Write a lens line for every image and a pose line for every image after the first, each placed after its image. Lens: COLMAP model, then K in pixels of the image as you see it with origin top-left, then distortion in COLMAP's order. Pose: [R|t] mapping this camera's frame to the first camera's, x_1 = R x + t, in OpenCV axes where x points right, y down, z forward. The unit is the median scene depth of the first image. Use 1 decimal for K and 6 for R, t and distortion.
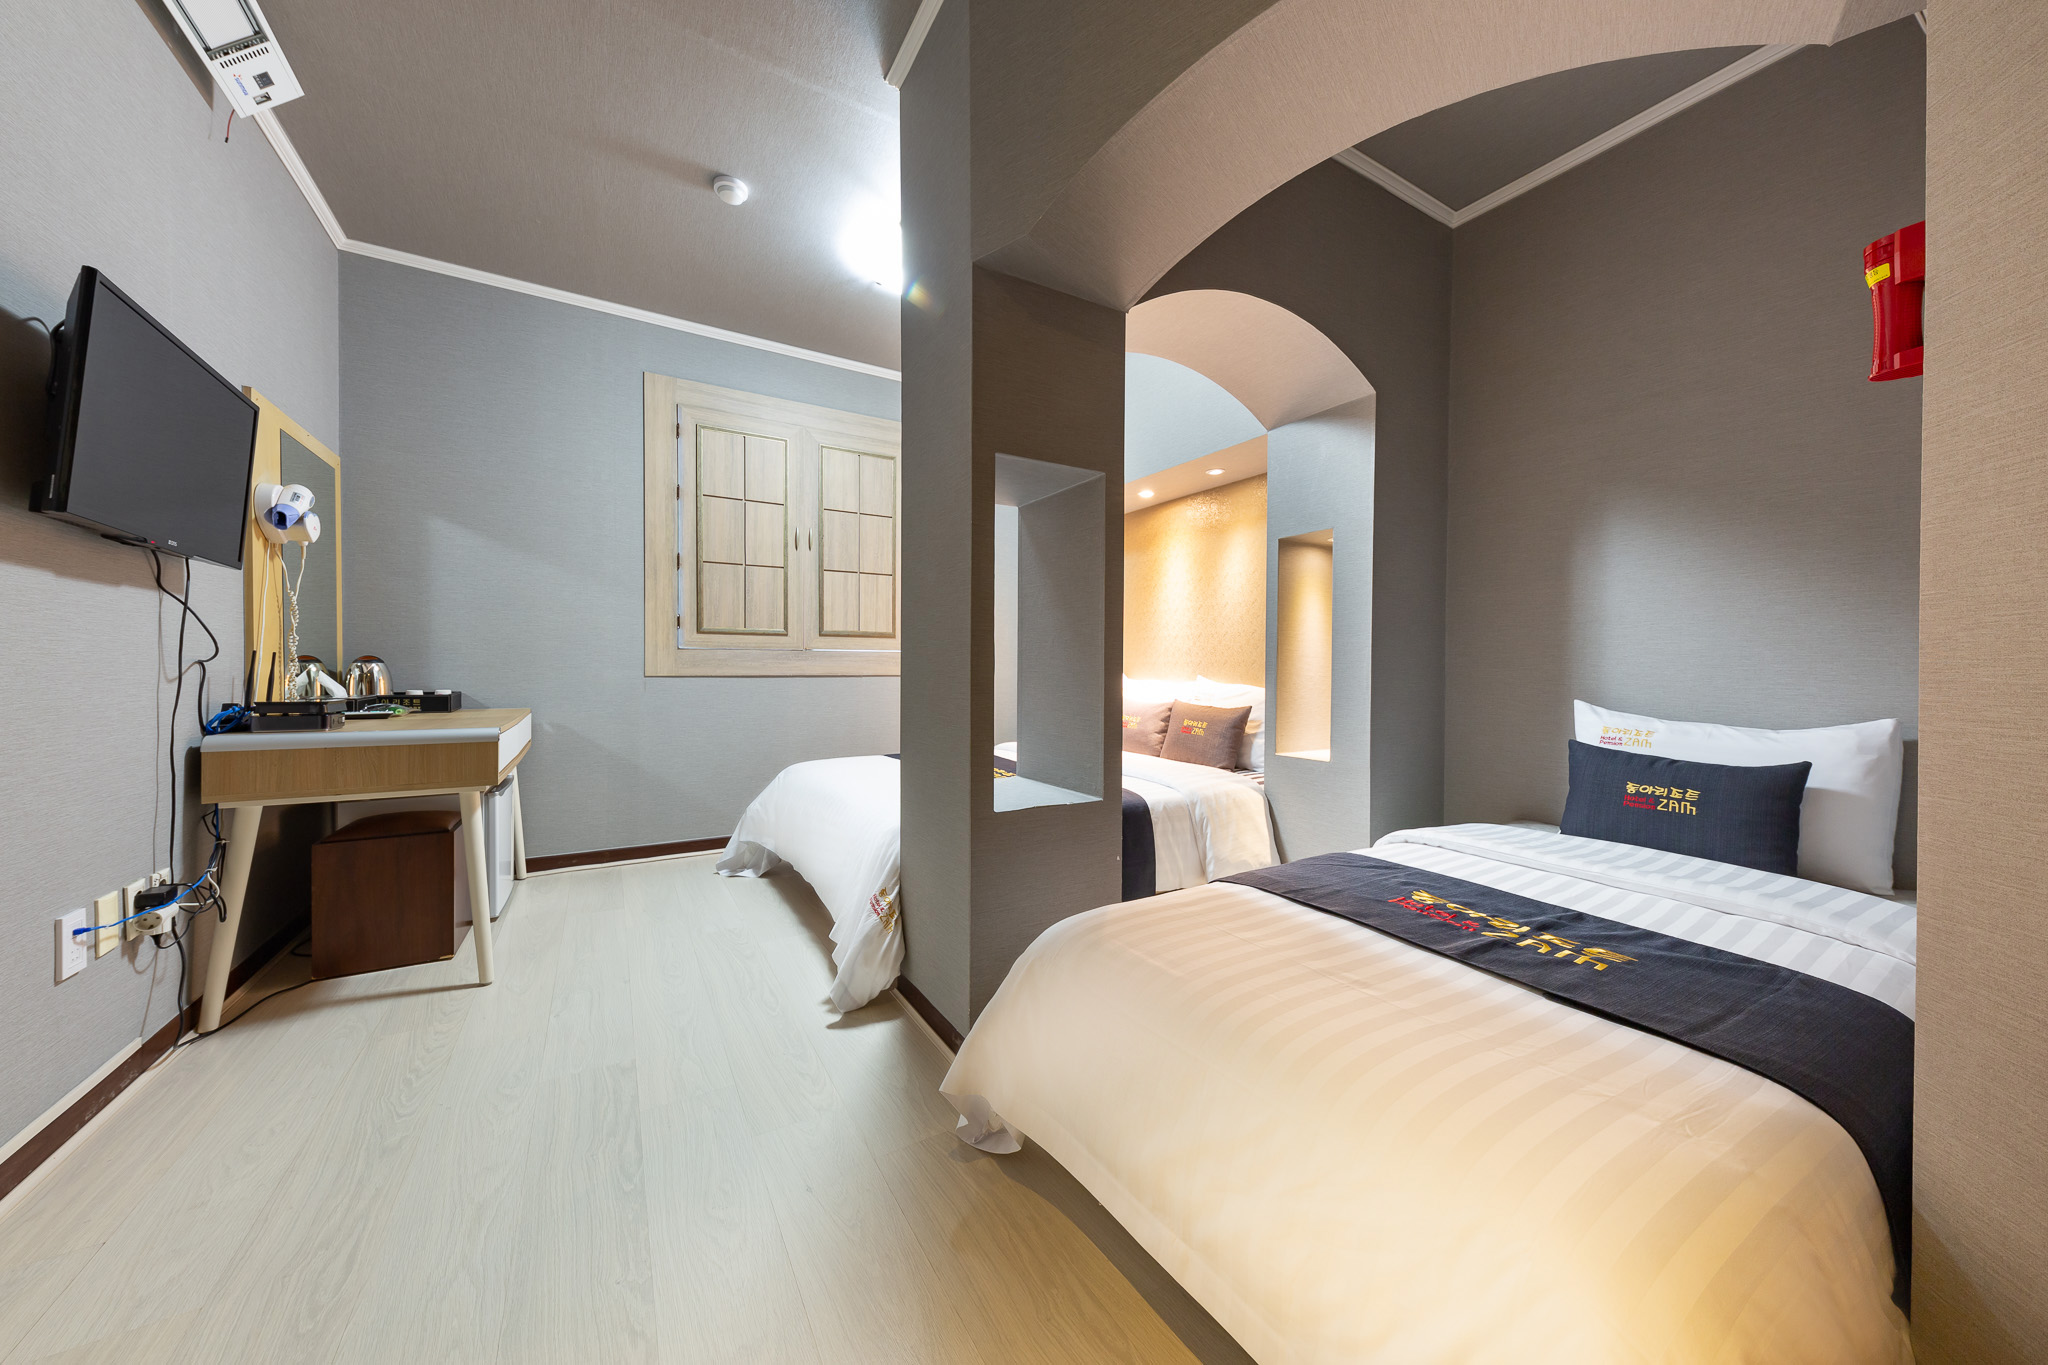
lens RADIAL K [[693.4, 0, 1018.8], [0, 693.4, 676.6], [0, 0, 1]] dist [0.001384, -0.000001]
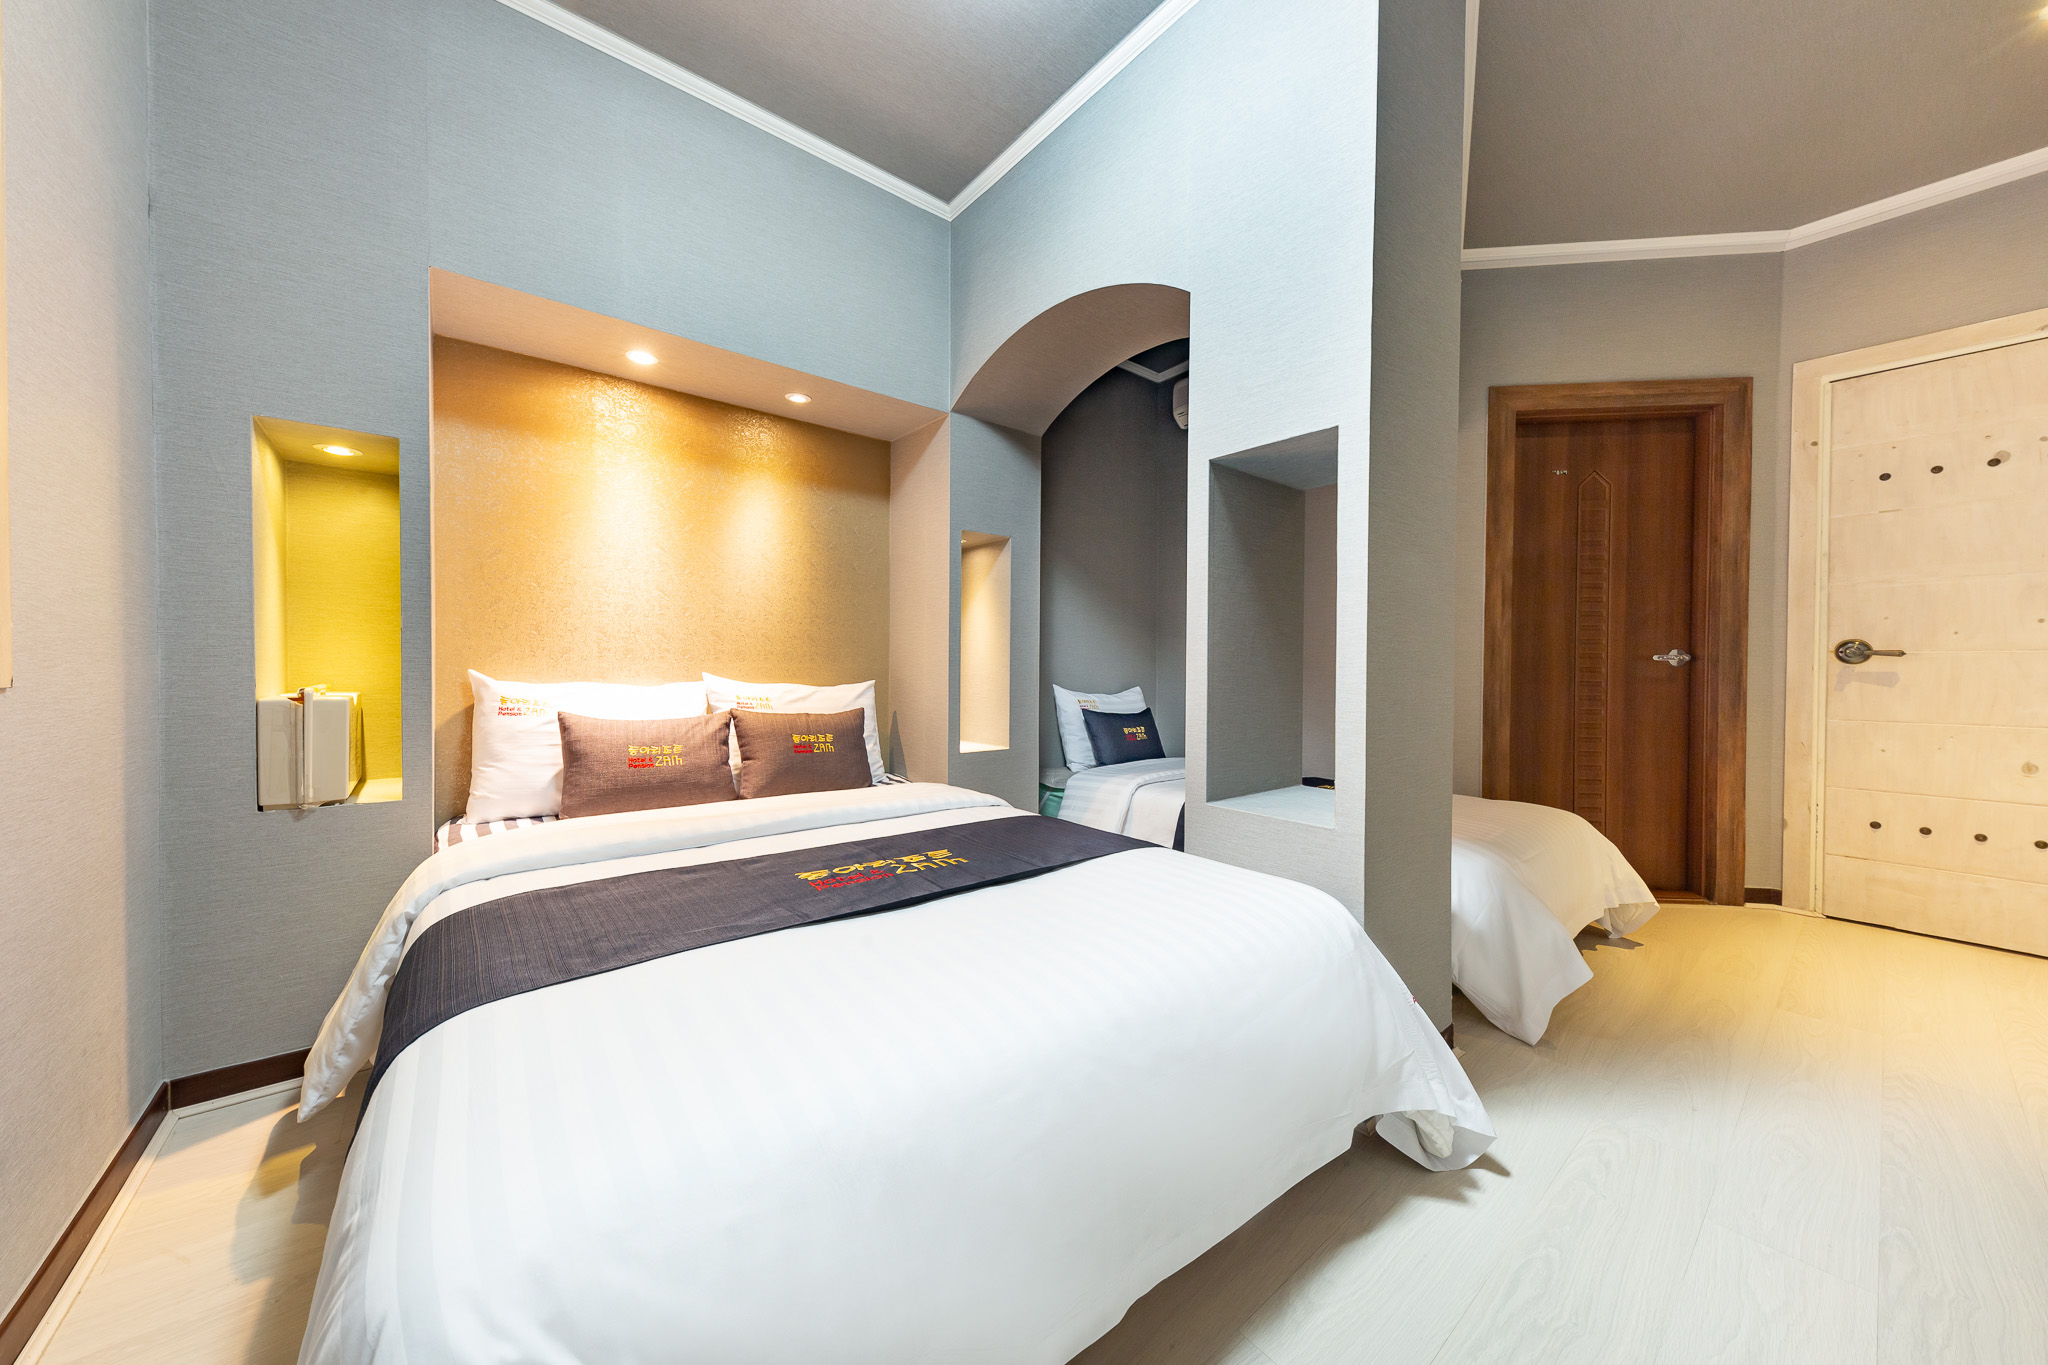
lens RADIAL K [[693.3, 0, 1022.7], [0, 693.3, 678.9], [0, 0, 1]] dist [0.012067, -0.000002]
pose [[-0.145175, -0.020319, 0.989197, -0.525549], [0.005411, 0.999758, 0.021330, -0.009478], [-0.989391, 0.008449, -0.145030, 0.927964]]
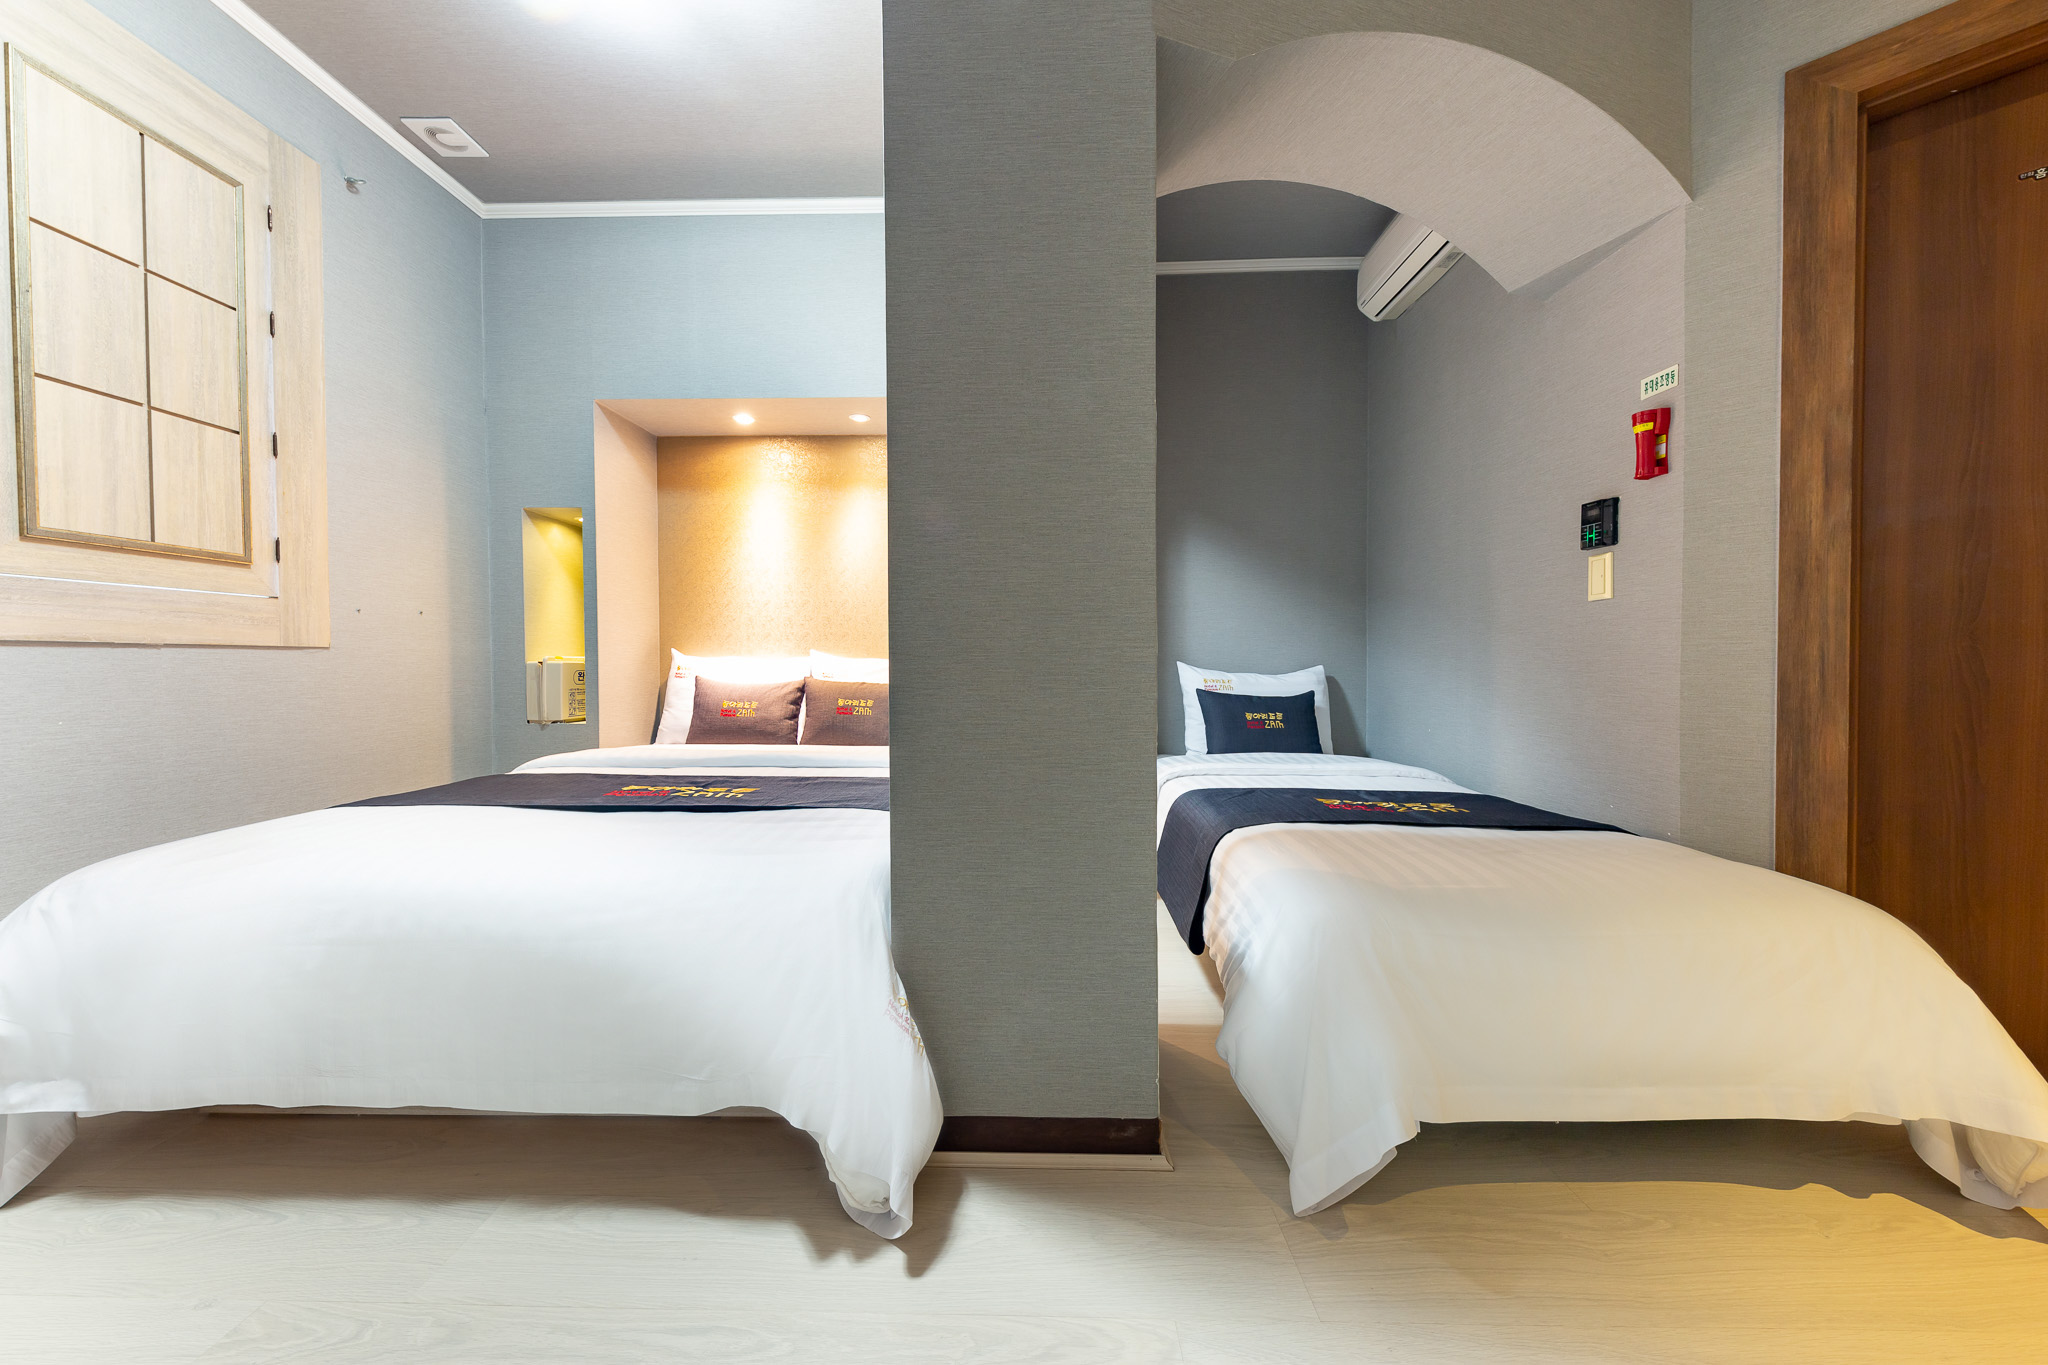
lens RADIAL K [[693.4, 0, 1018.8], [0, 693.4, 676.6], [0, 0, 1]] dist [0.001384, -0.000001]
pose [[0.530039, -0.021193, 0.847709, -0.390899], [0.016830, 0.999754, 0.014471, 0.027530], [-0.847806, 0.006596, 0.530265, 0.381486]]
